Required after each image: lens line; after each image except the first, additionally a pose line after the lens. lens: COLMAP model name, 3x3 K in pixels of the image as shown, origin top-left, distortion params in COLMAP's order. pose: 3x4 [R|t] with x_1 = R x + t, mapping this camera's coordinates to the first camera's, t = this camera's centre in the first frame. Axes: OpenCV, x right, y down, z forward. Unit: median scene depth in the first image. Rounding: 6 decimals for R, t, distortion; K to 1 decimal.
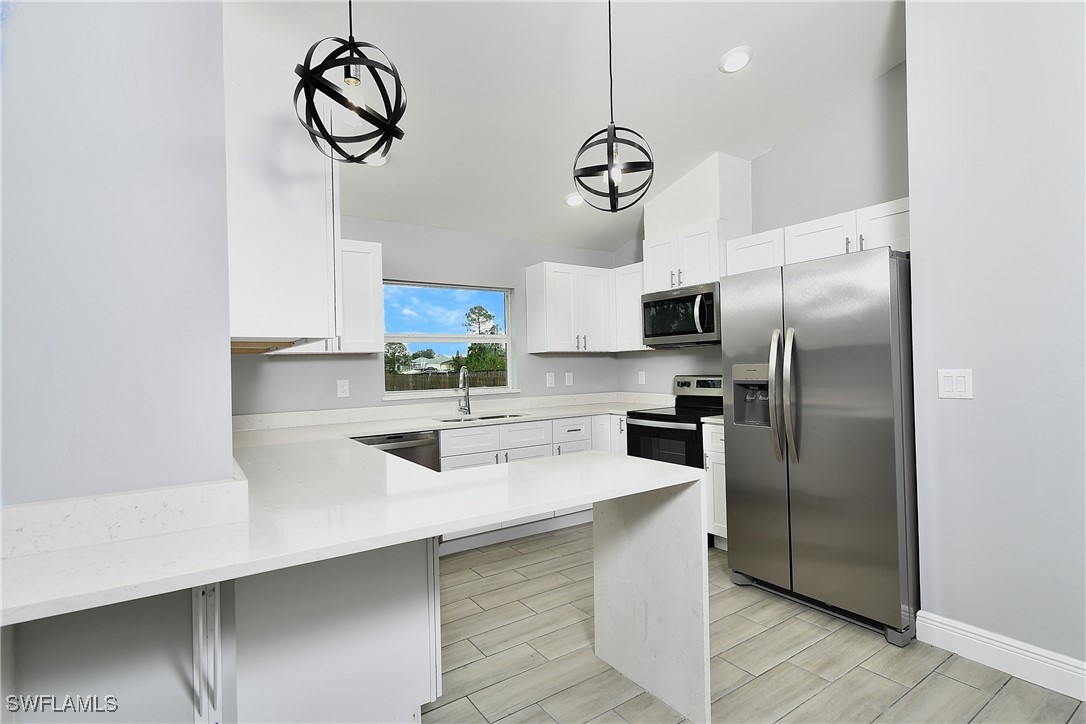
lens RADIAL K [[480.0, 0, 545.7], [0, 480.0, 359.2], [0, 0, 1]] dist [0.004698, 0.000541]
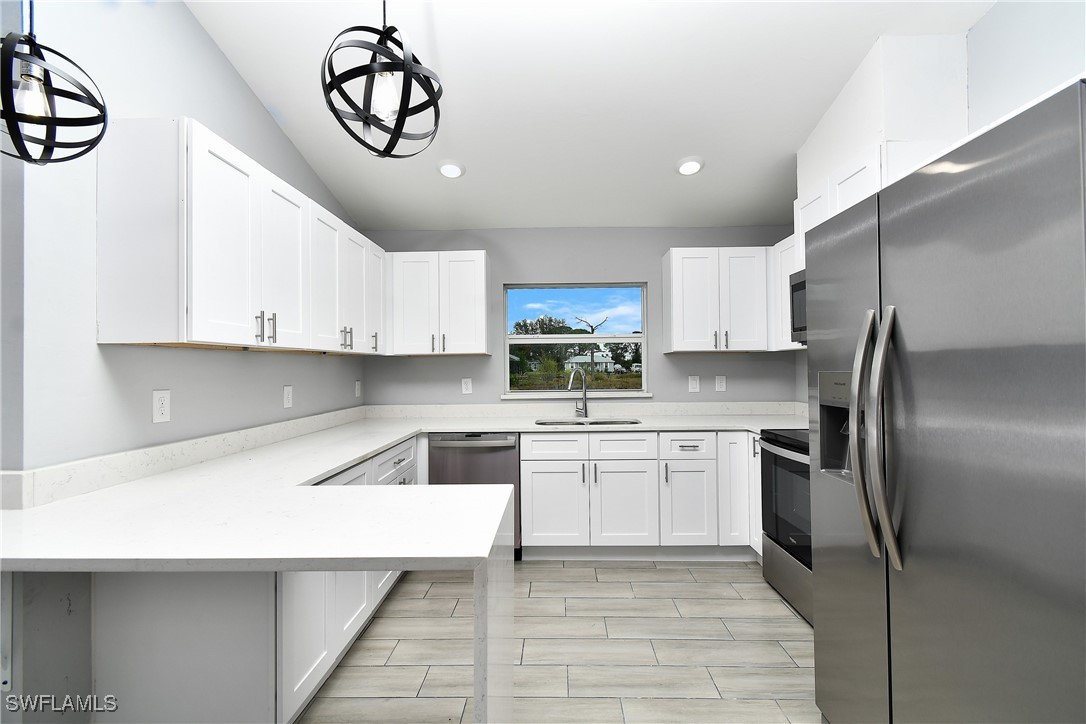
lens RADIAL K [[434.1, 0, 556.6], [0, 434.1, 364.3], [0, 0, 1]] dist [-0.000782, 0.000017]
pose [[0.839022, 0.007698, -0.544044, 0.269541], [-0.002648, 0.999946, 0.010066, -0.000084], [0.544092, -0.007005, 0.838997, 0.248601]]
